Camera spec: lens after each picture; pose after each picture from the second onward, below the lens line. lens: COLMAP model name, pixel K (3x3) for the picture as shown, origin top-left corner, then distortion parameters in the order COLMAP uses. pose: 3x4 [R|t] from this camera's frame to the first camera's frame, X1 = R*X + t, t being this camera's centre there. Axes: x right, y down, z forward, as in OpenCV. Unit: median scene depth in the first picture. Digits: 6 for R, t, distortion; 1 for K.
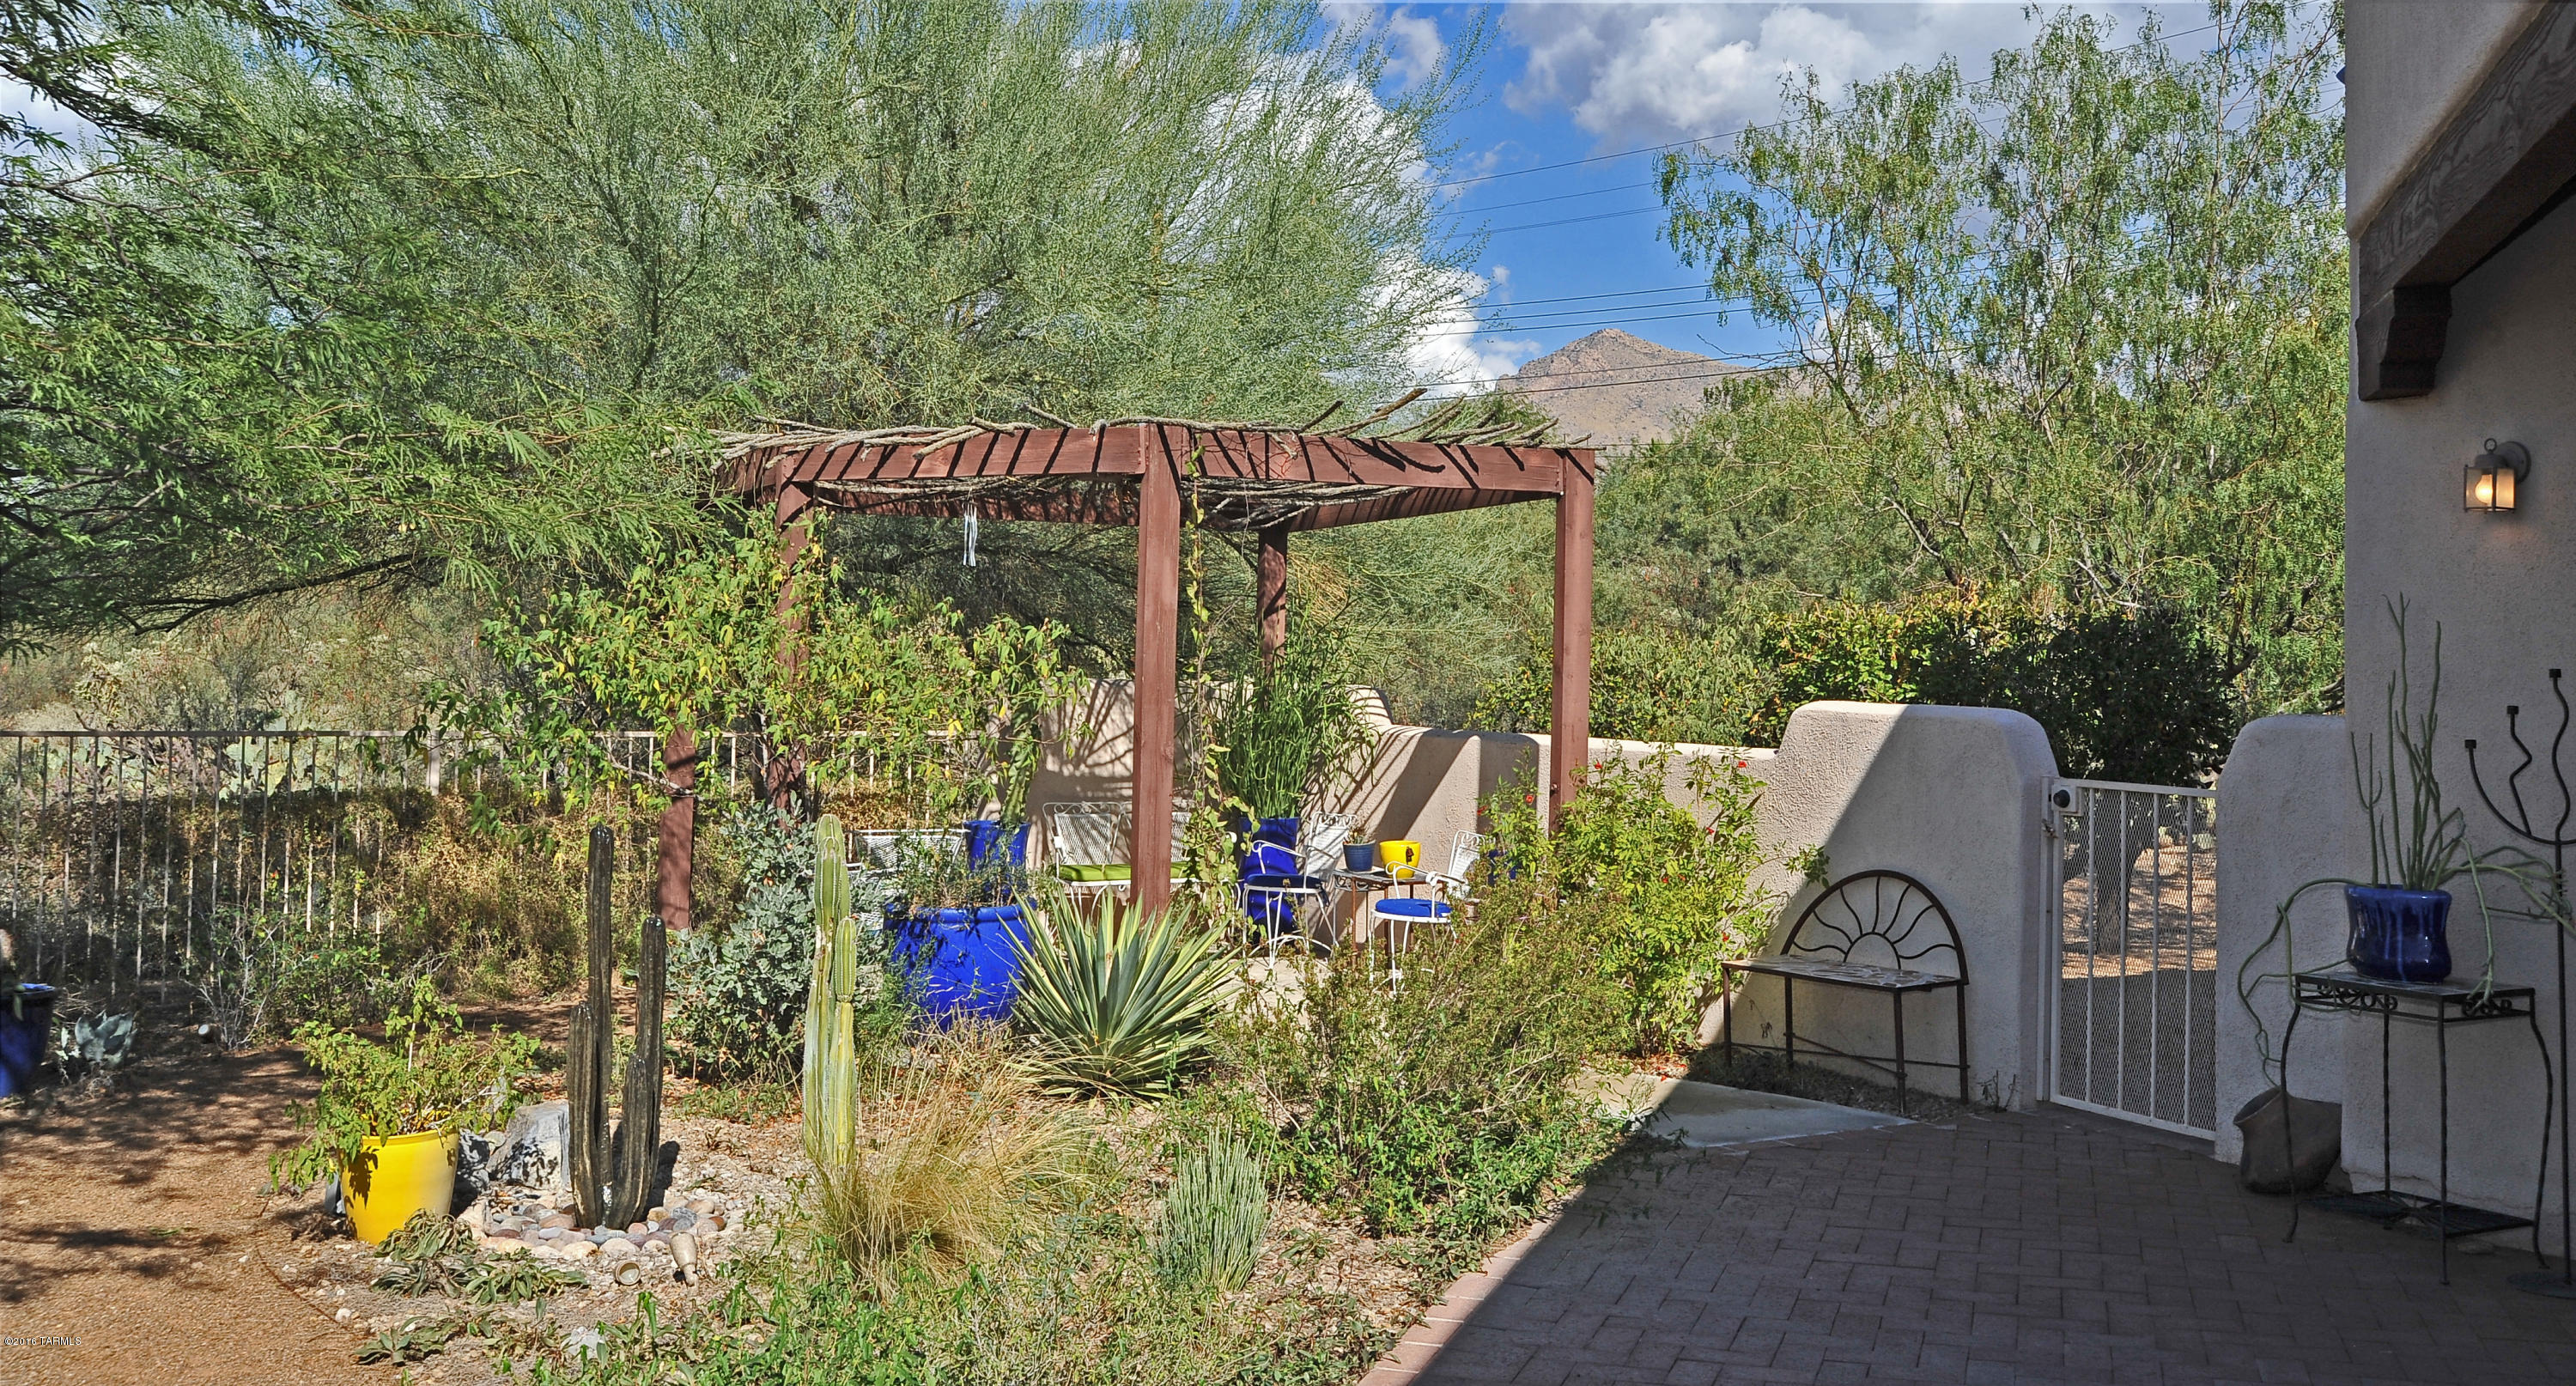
lens RADIAL K [[2519.2, 0, 1287.4], [0, 2519.2, 689.7], [0, 0, 1]] dist [0.017654, 0.000000]
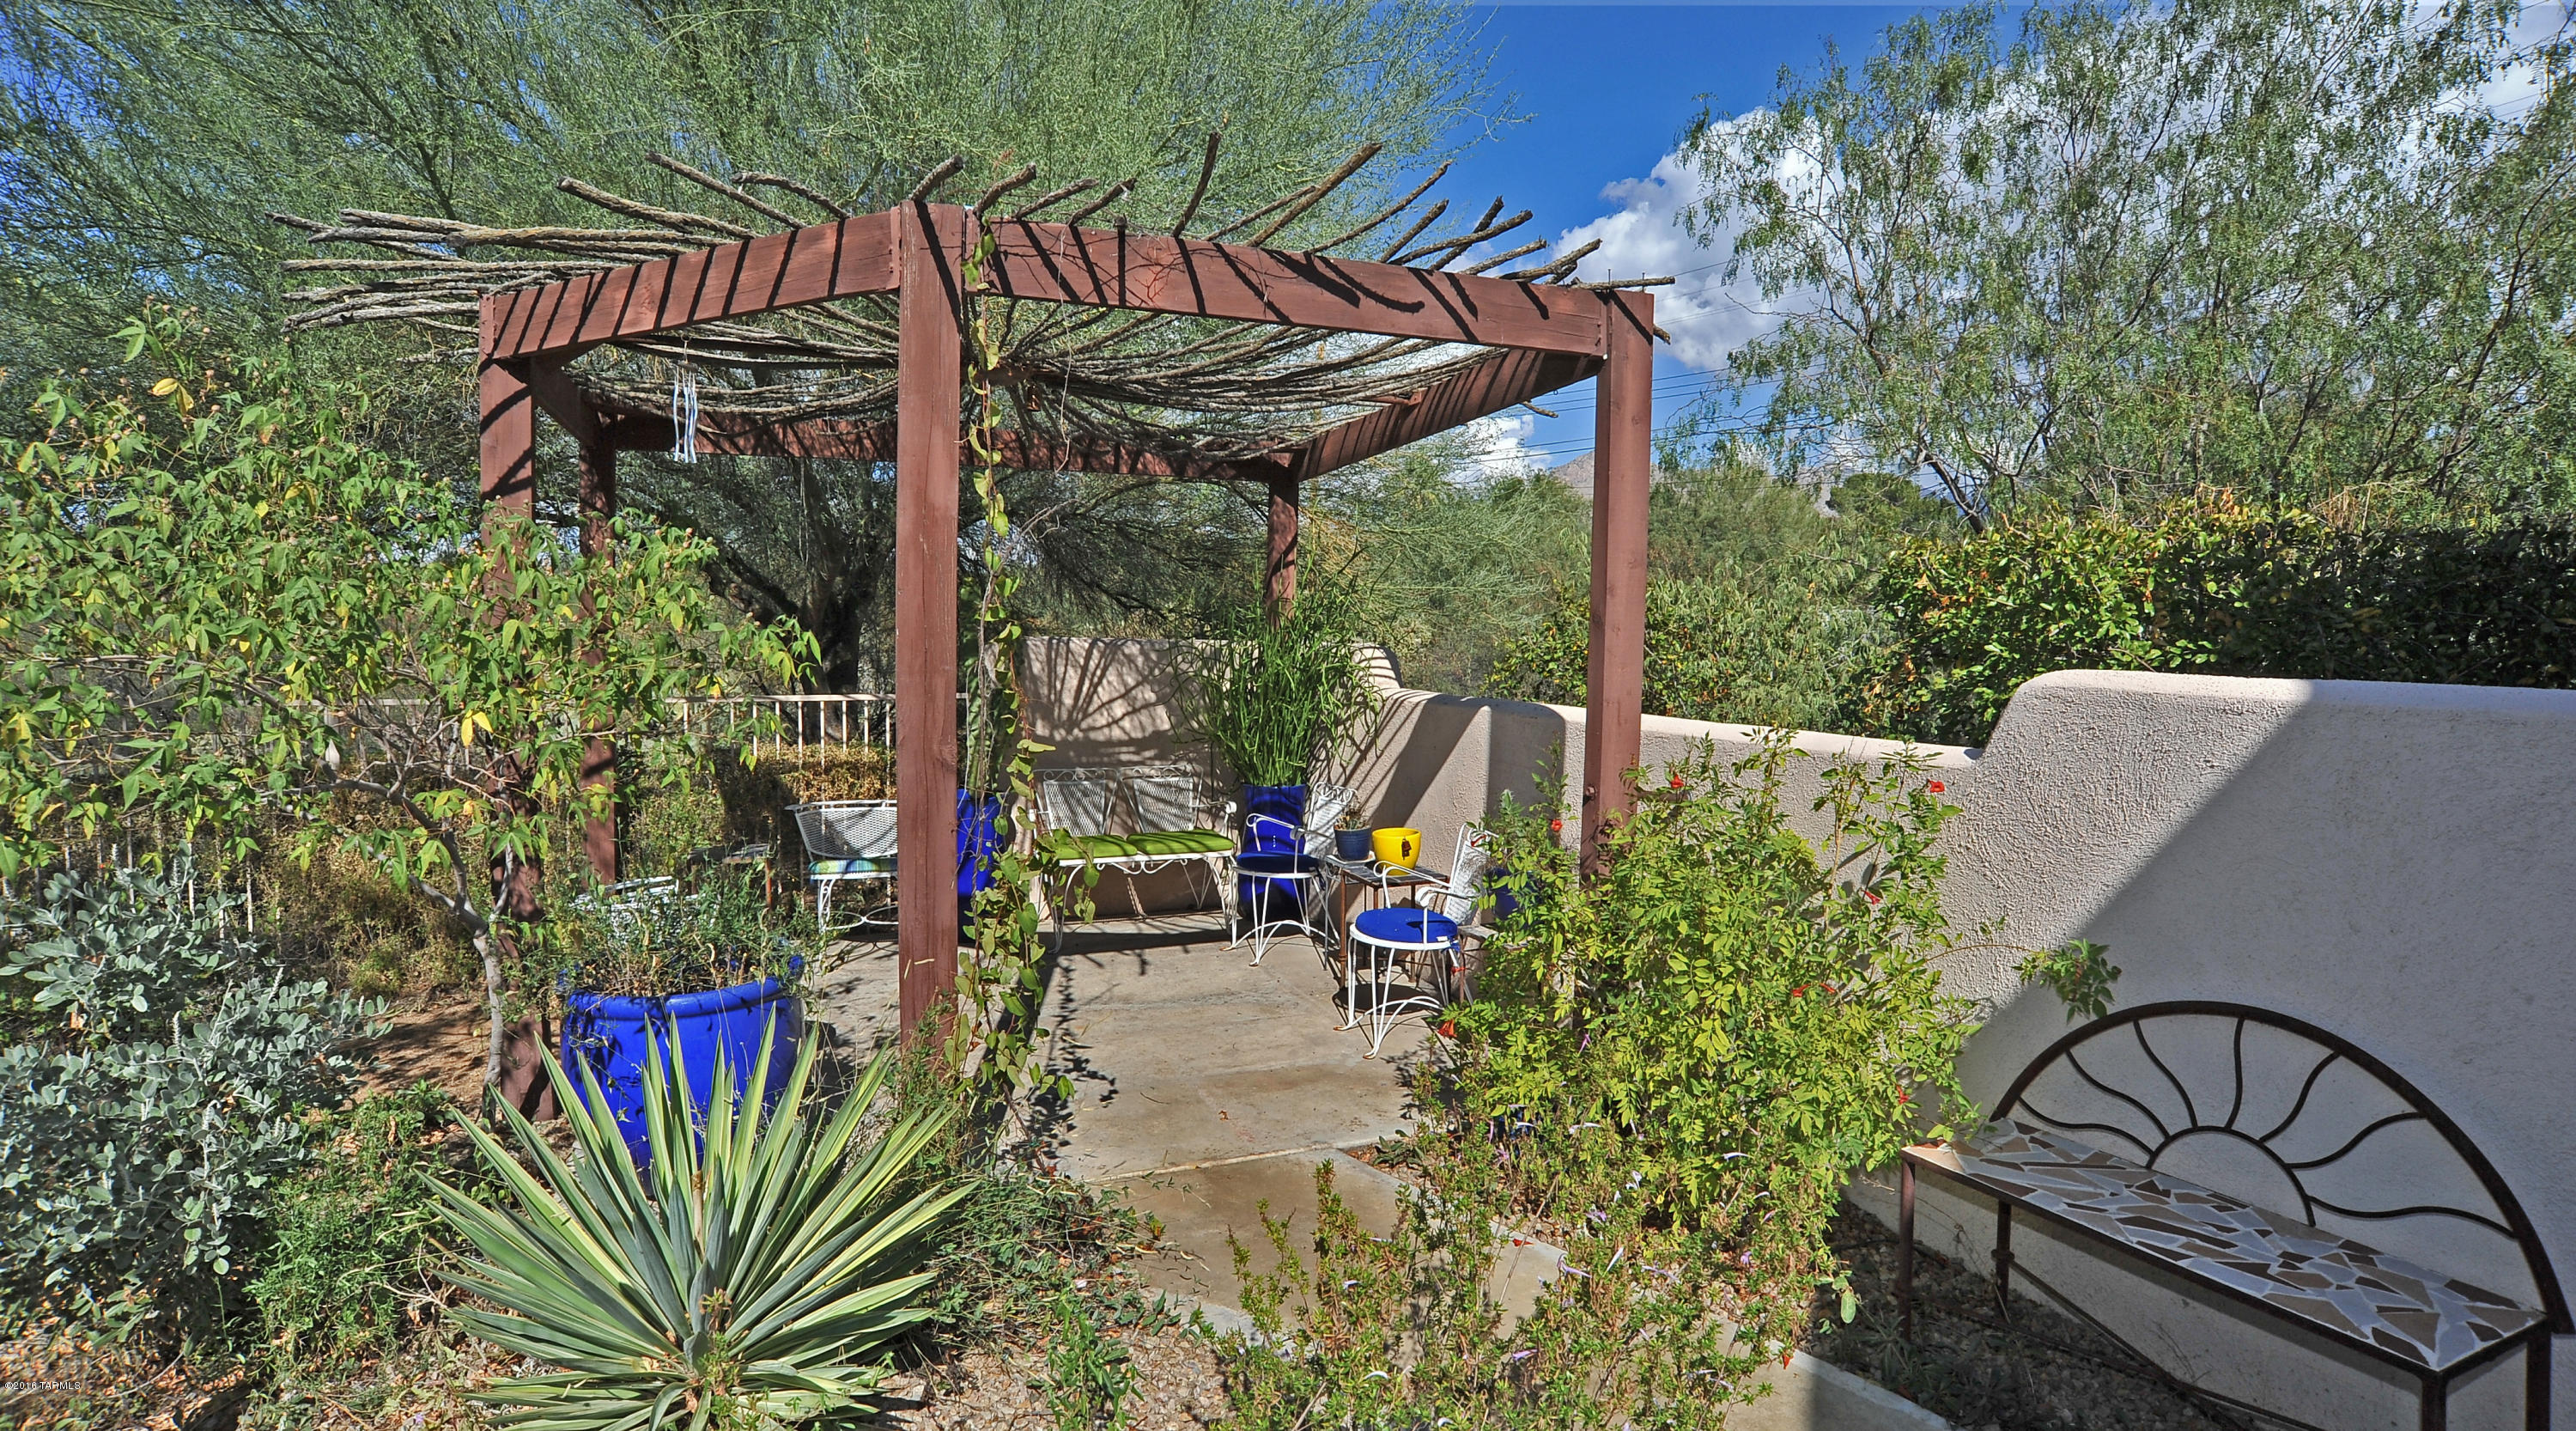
lens RADIAL K [[1287.5, 0, 1277.3], [0, 1287.5, 727.1], [0, 0, 1]] dist [-0.059692, -0.000414]
pose [[0.992907, 0.005186, -0.118782, 0.057442], [0.001932, 0.998212, 0.059735, 0.000353], [0.118880, -0.059541, 0.991122, 0.589951]]
